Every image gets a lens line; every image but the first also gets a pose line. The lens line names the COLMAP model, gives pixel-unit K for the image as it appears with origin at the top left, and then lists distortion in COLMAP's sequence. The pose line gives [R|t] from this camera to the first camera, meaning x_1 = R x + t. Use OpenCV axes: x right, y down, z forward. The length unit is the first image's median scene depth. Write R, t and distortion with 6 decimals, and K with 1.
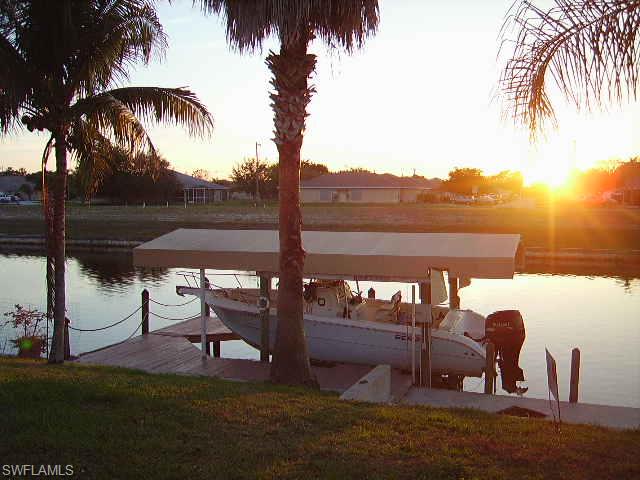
lens RADIAL K [[692.7, 0, 319.2], [0, 692.7, 240.0], [0, 0, 1]] dist [-0.040571, 0.000000]
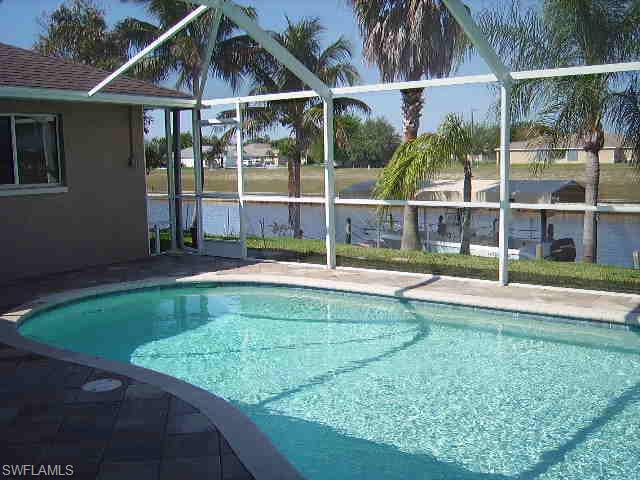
lens RADIAL K [[692.7, 0, 320.0], [0, 692.7, 240.2], [0, 0, 1]] dist [-0.040571, 0.000000]
pose [[0.945597, 0.015255, -0.324981, 0.096057], [0.002447, 0.998538, 0.053992, 0.016250], [0.325330, -0.051849, 0.944178, -0.252171]]
